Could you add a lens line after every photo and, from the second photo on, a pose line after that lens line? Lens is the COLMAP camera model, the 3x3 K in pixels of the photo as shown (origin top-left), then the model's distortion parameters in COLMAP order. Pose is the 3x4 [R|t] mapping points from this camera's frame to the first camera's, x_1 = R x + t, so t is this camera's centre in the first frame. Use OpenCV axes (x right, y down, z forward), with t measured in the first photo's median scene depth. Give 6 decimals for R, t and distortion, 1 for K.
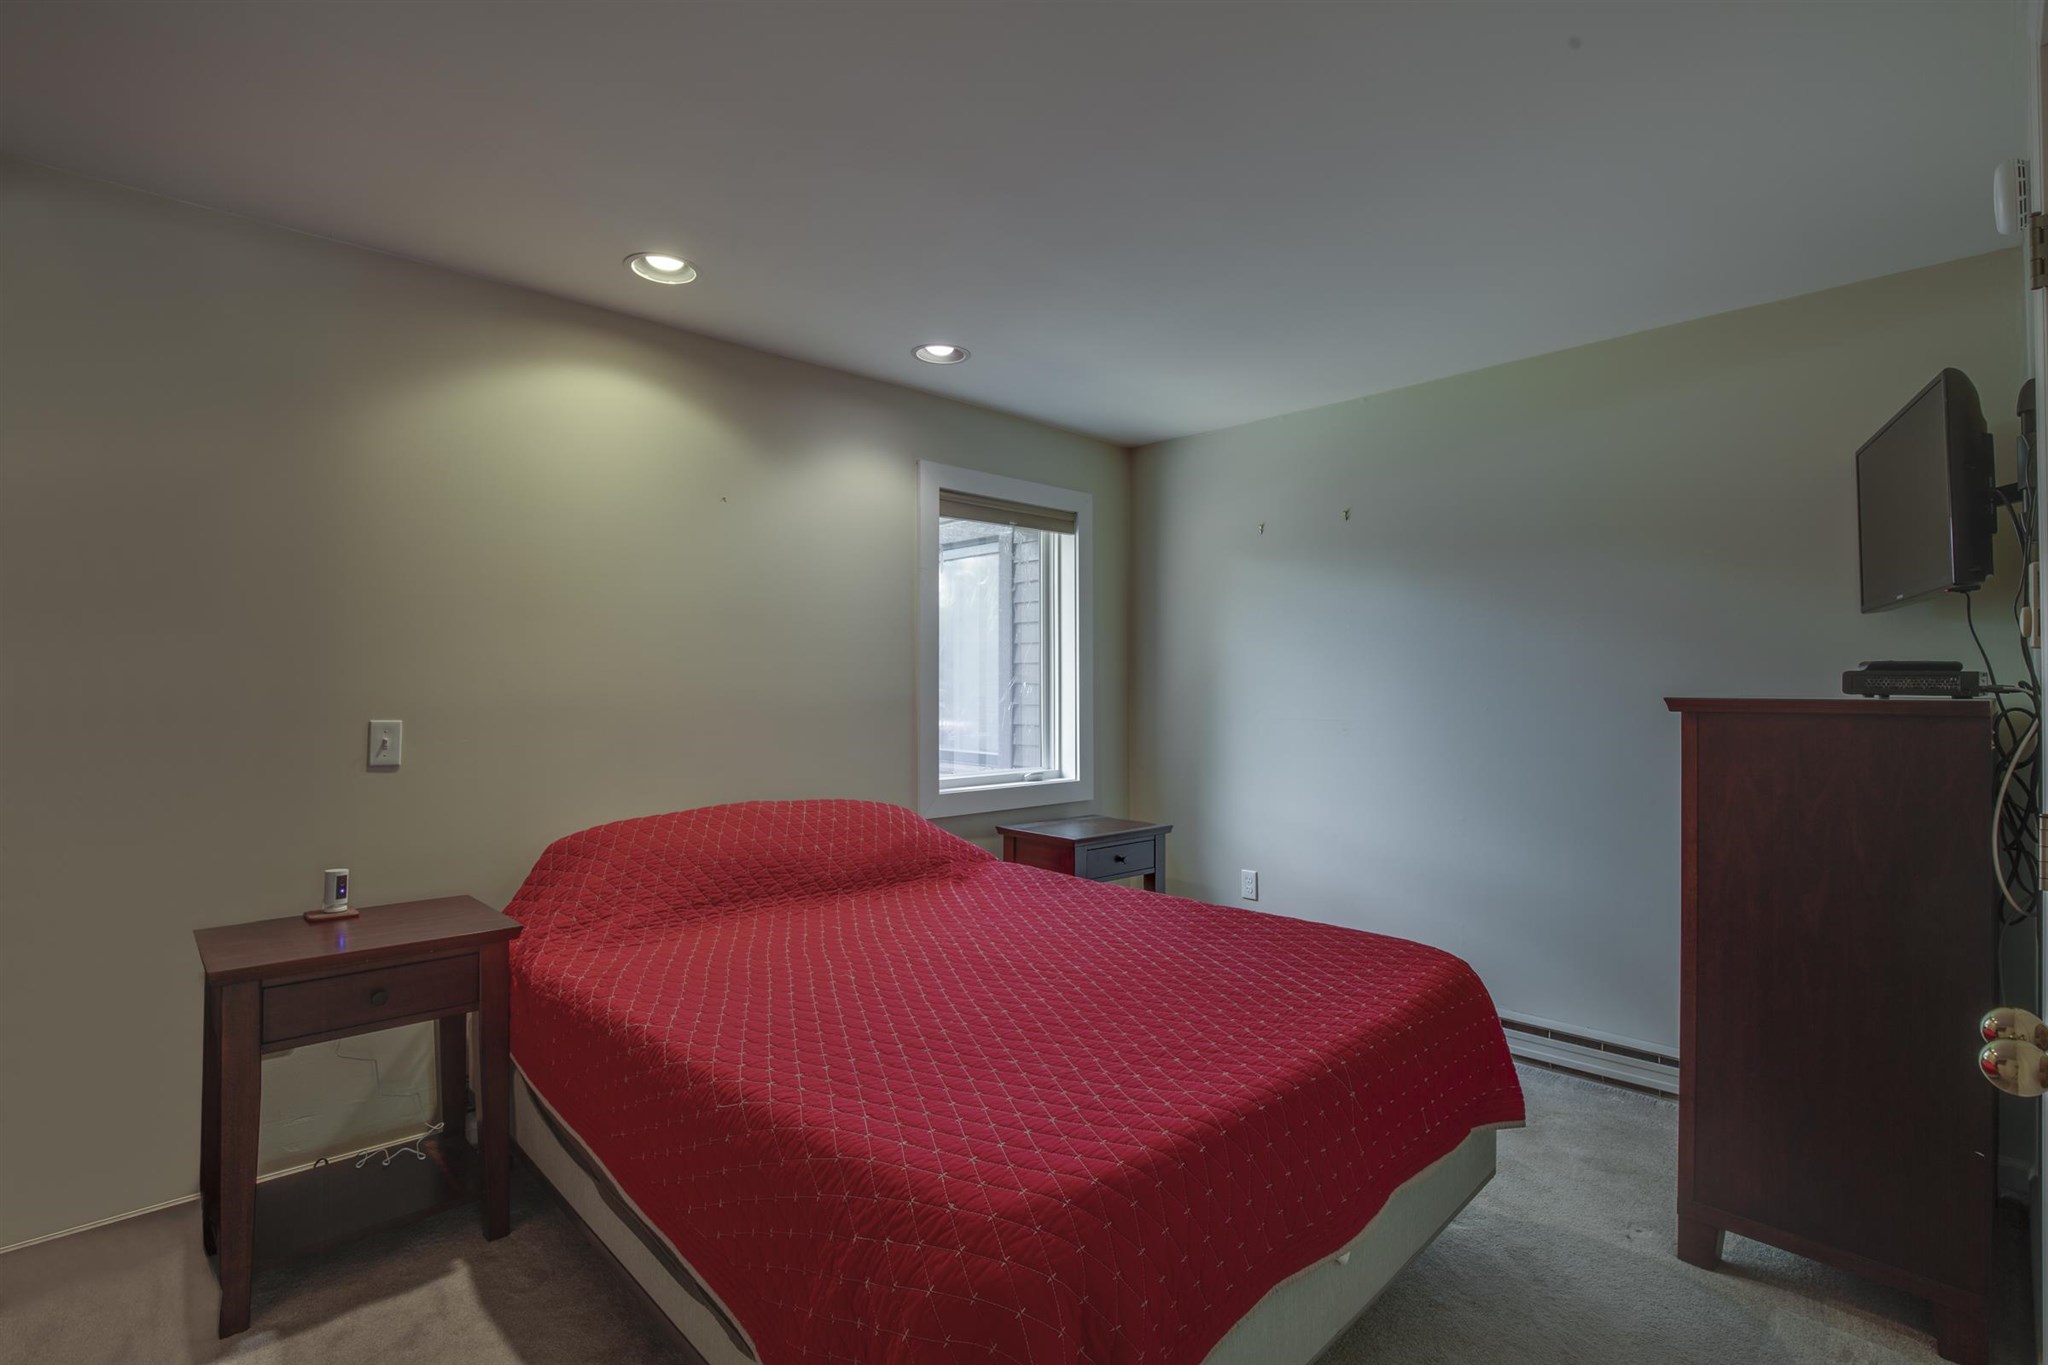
lens RADIAL K [[956.5, 0, 1011.5], [0, 956.5, 651.9], [0, 0, 1]] dist [-0.024675, 0.001830]
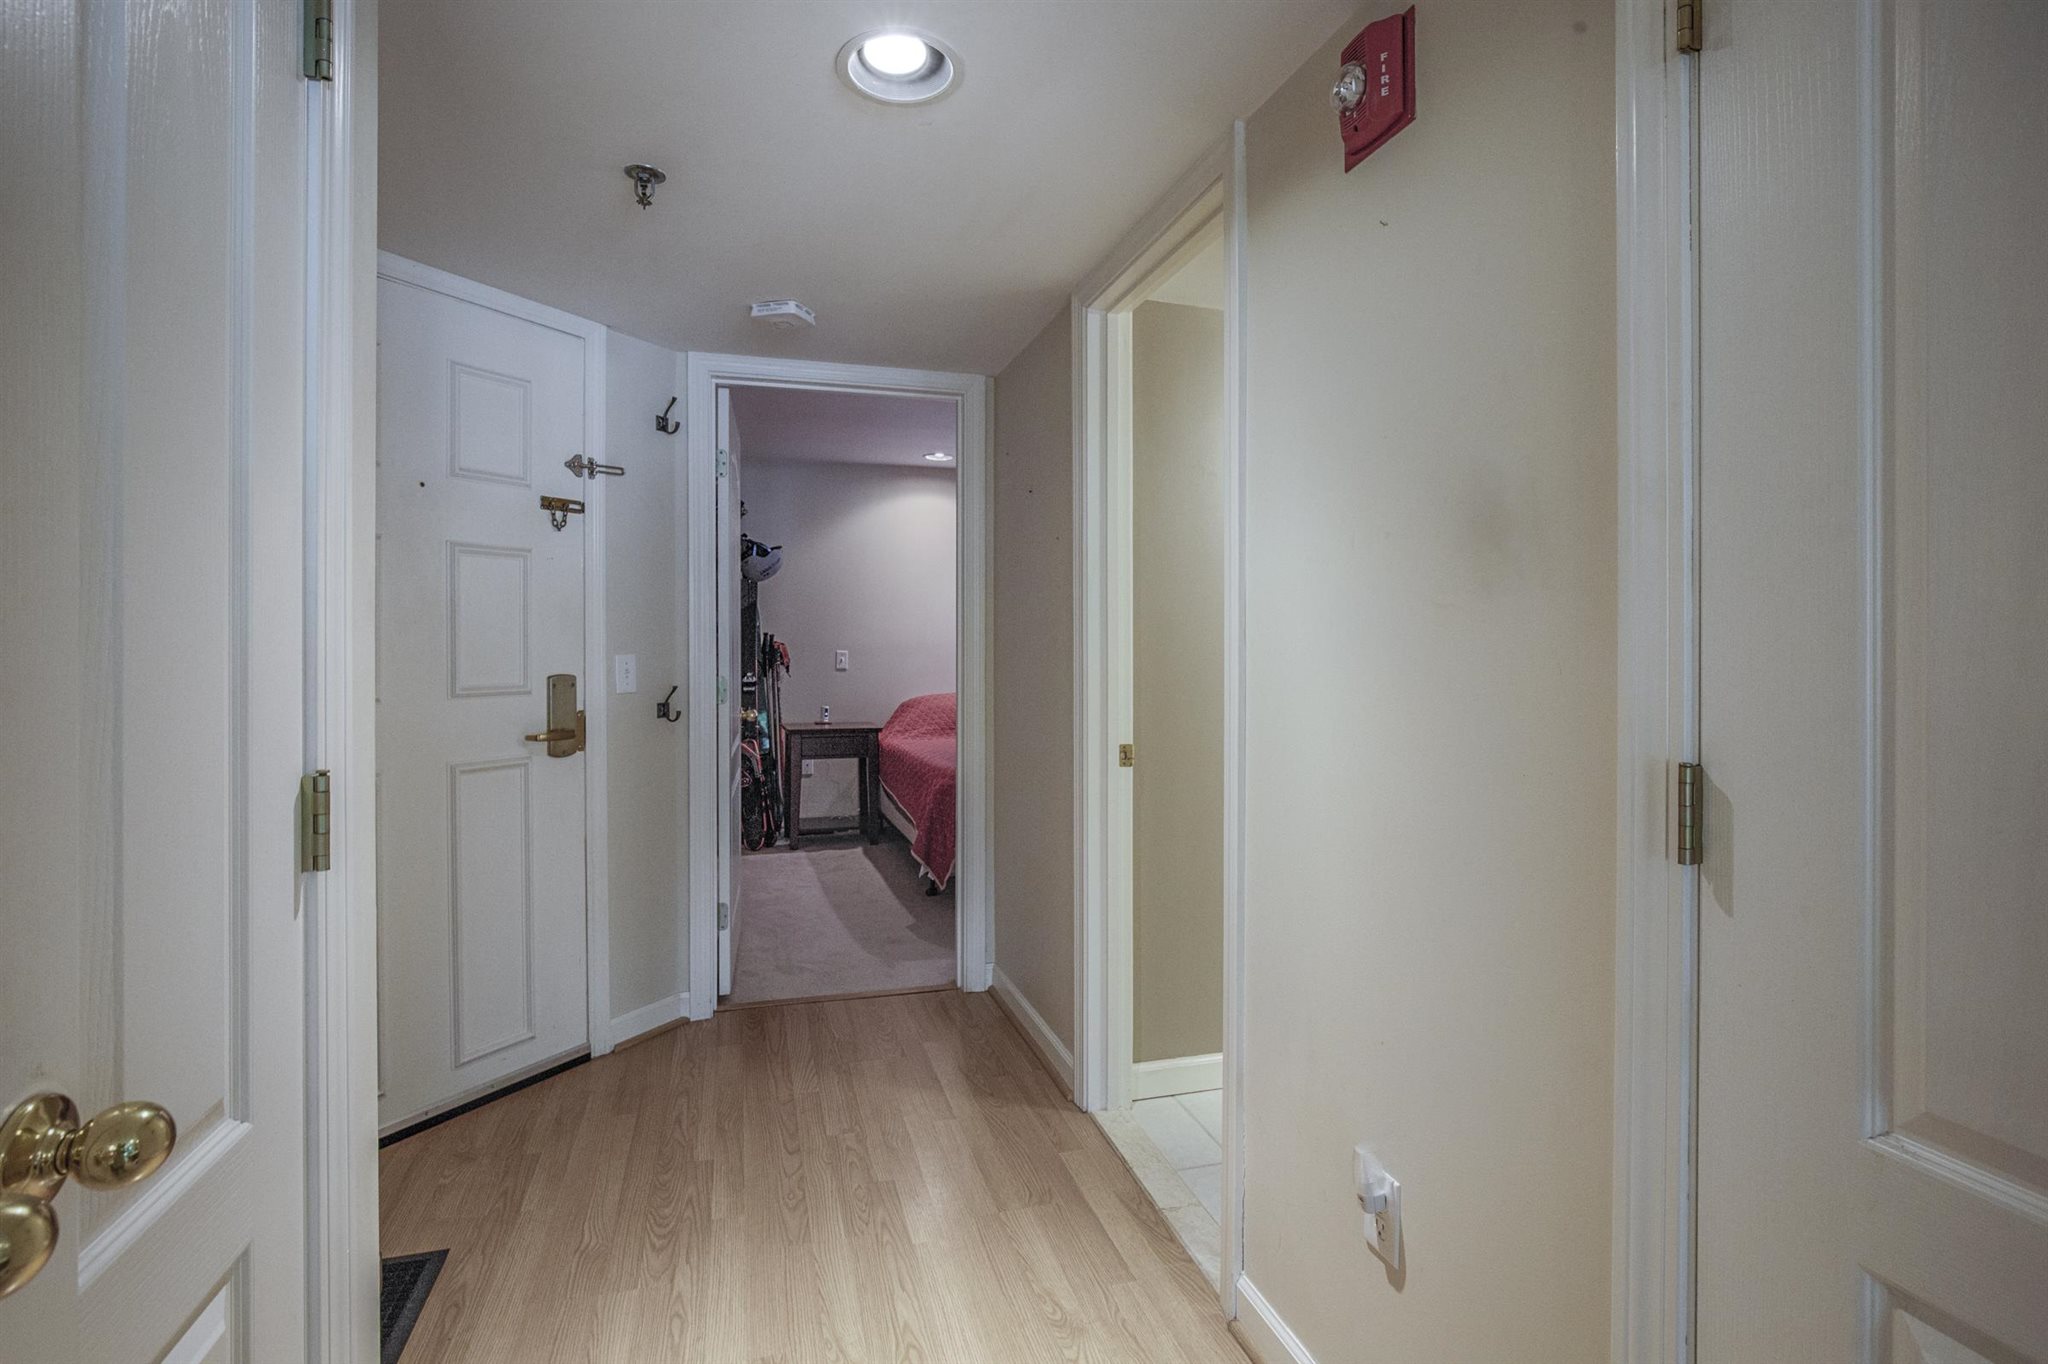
lens RADIAL K [[956.5, 0, 1011.5], [0, 956.5, 651.4], [0, 0, 1]] dist [-0.024675, 0.001830]
pose [[0.897275, 0.005256, -0.441442, 0.961538], [0.009972, 0.999433, 0.032169, -0.004176], [0.441360, -0.033266, 0.896713, -1.198562]]
